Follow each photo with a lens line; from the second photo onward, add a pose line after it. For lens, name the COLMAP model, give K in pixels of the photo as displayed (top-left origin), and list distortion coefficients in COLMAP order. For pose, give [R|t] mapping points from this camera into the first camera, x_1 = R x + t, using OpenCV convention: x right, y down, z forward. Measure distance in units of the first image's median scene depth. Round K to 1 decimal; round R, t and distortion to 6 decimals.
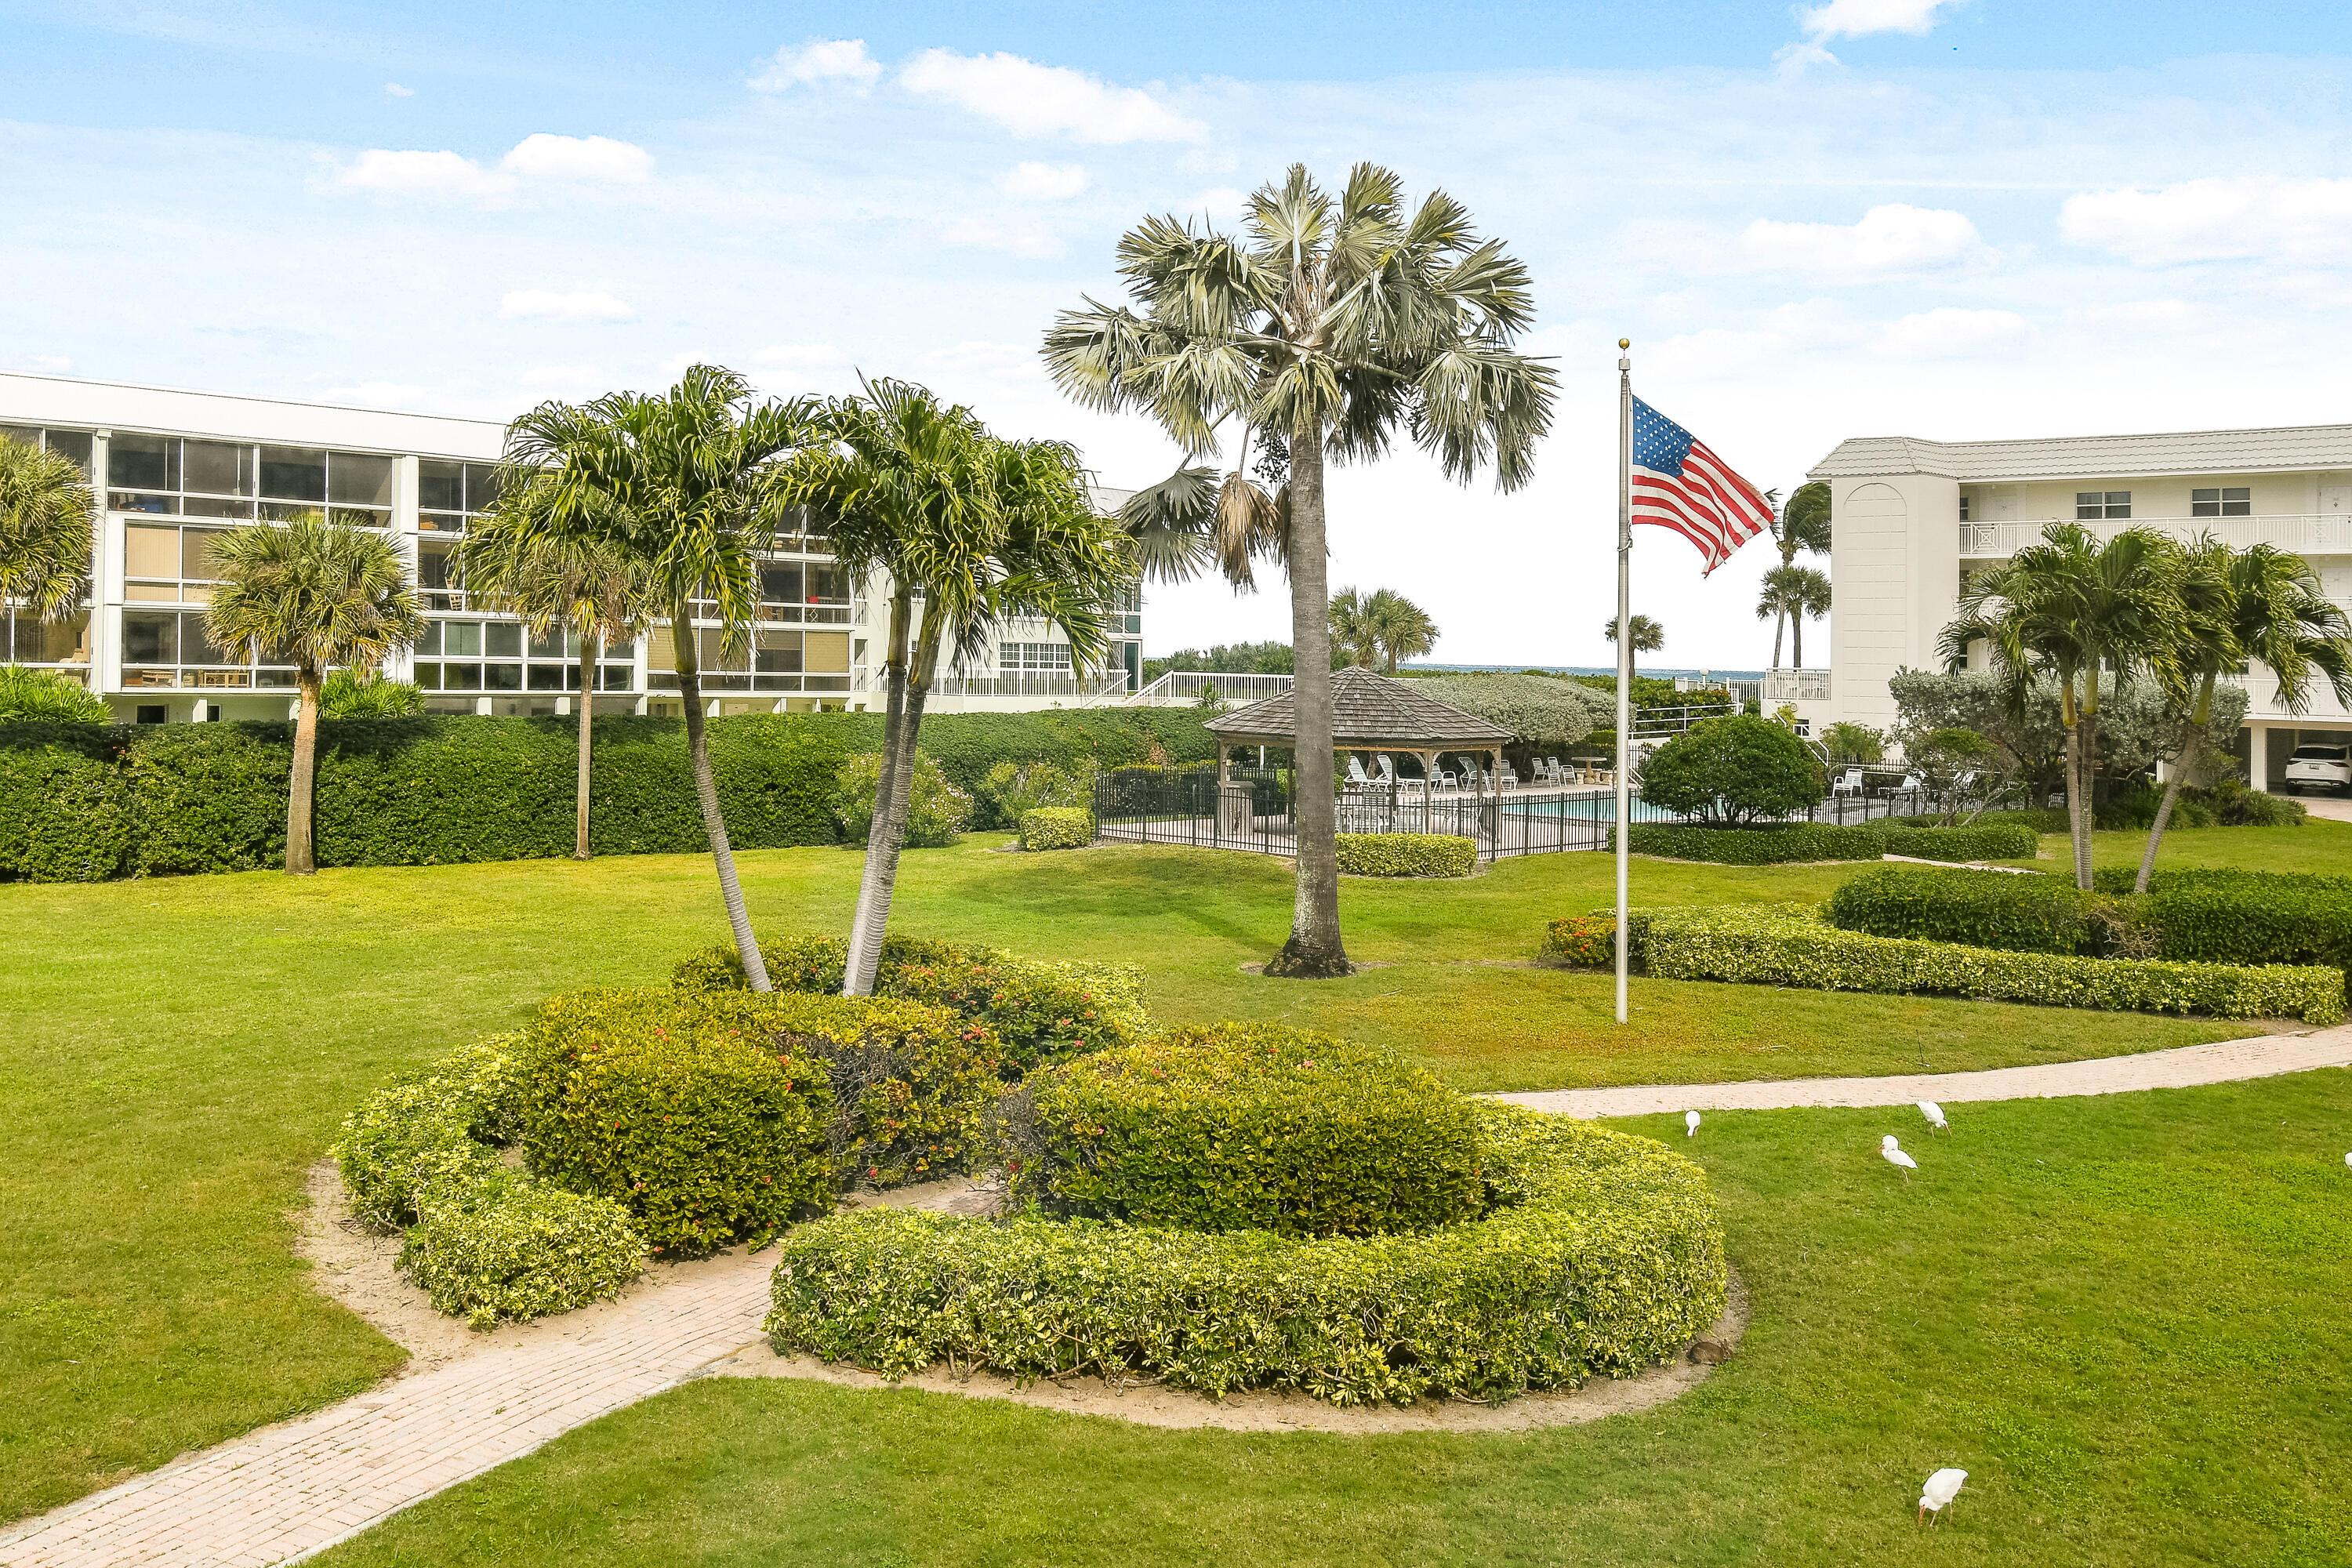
lens RADIAL K [[2252.5, 0, 1238.6], [0, 2252.5, 651.2], [0, 0, 1]] dist [-0.013812, 0.000000]
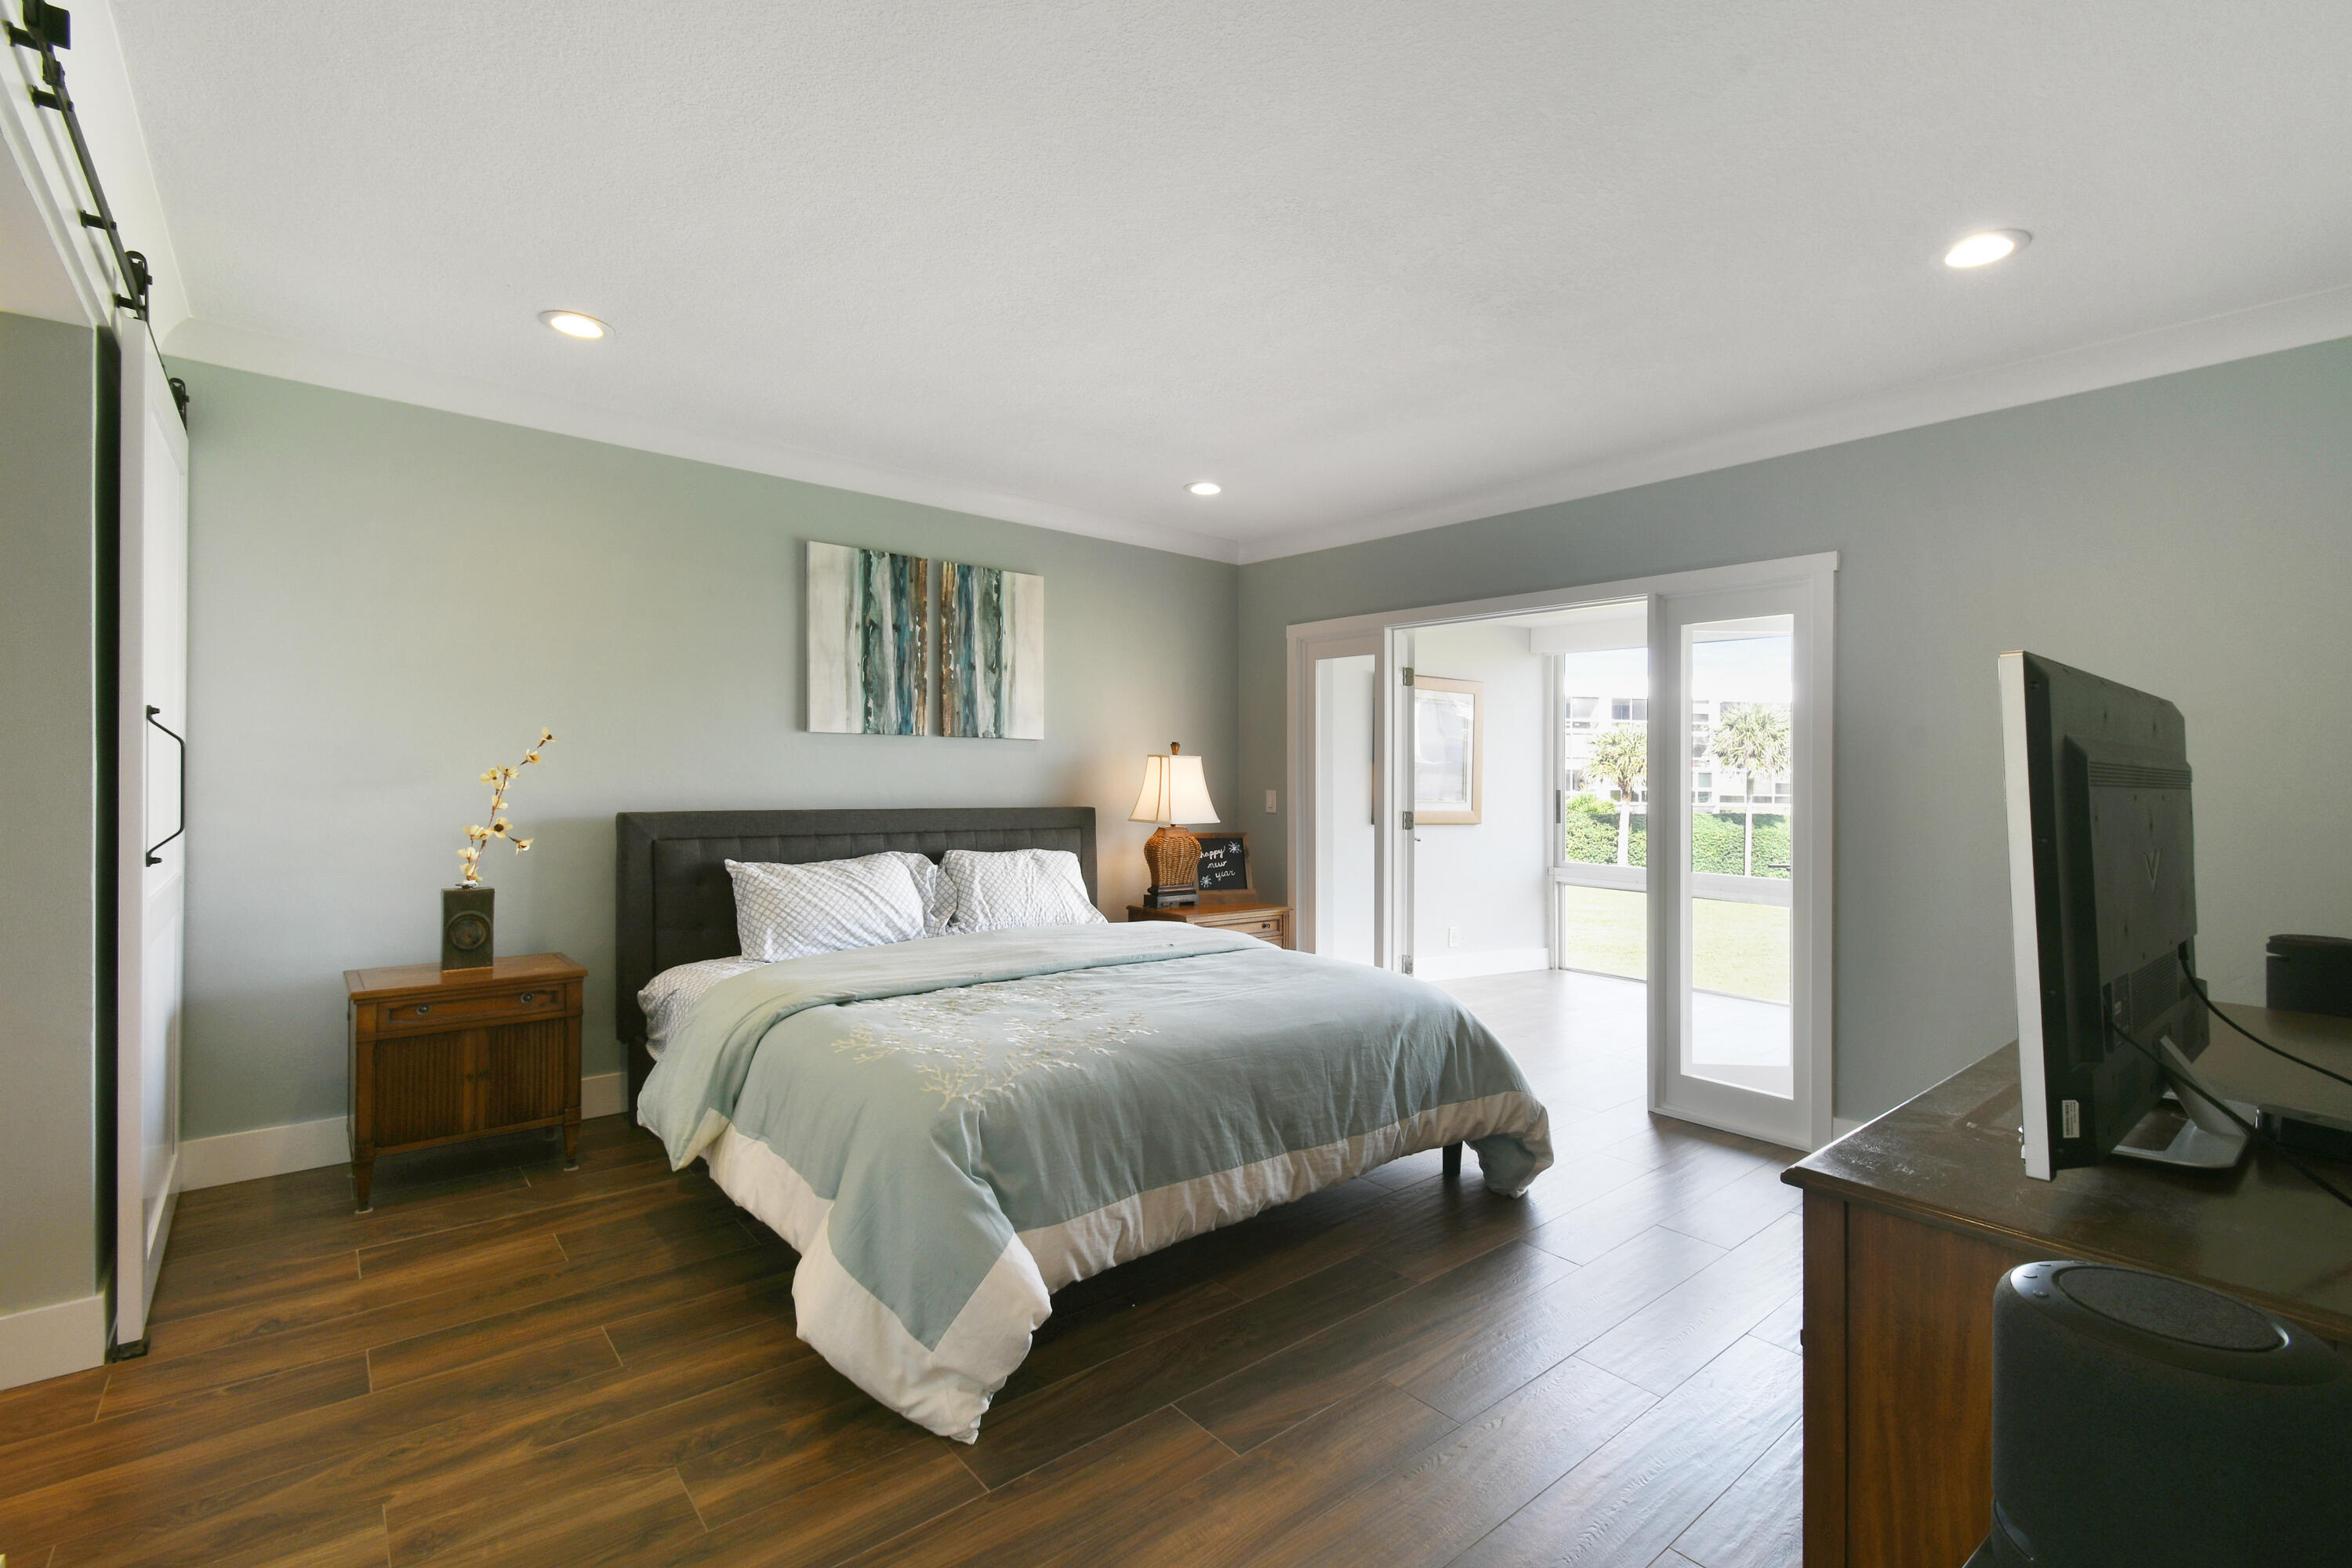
lens RADIAL K [[1043.7, 0, 1177.0], [0, 1043.7, 768.9], [0, 0, 1]] dist [0.011617, -0.007053]
pose [[0.783519, -0.016842, -0.621139, -0.108107], [0.006588, 0.999802, -0.018799, 0.001884], [0.621332, 0.010637, 0.783475, -0.120409]]
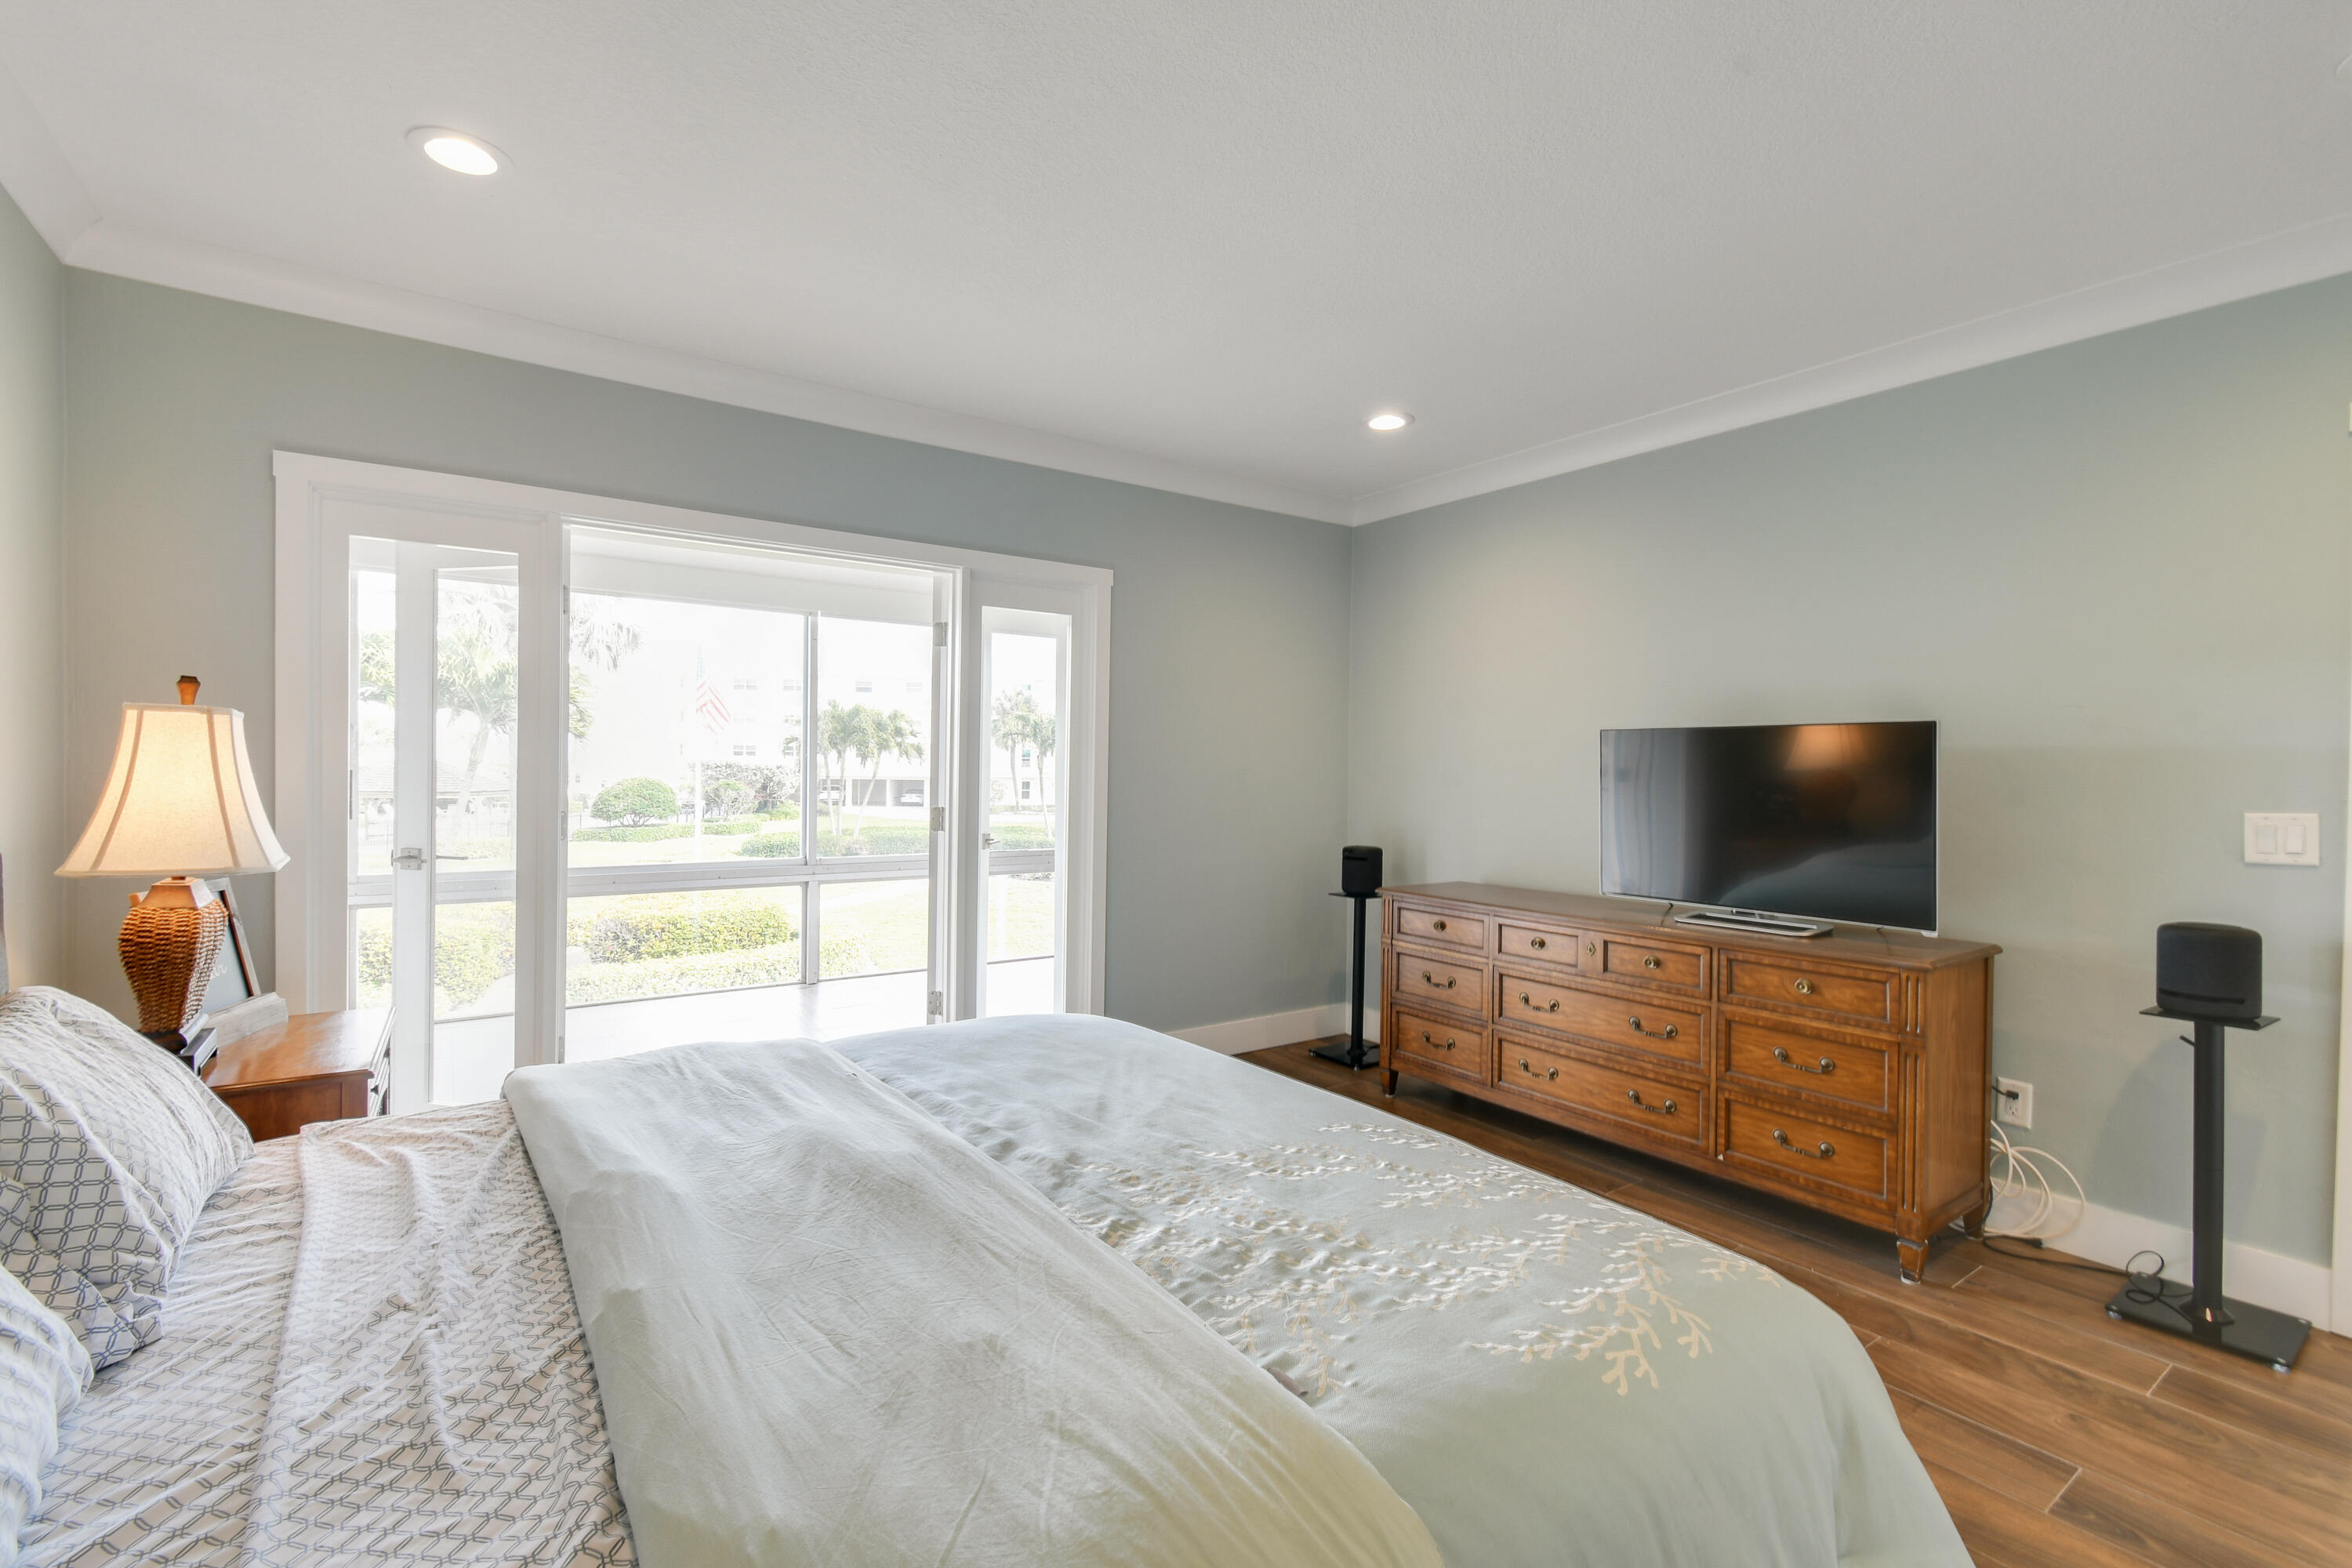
lens RADIAL K [[1043.7, 0, 1170.1], [0, 1043.7, 768.7], [0, 0, 1]] dist [0.011617, -0.007053]
pose [[0.682052, -0.020260, 0.731023, -0.183612], [0.005770, 0.999734, 0.022324, 0.000178], [-0.731281, -0.011008, 0.681987, -0.095889]]
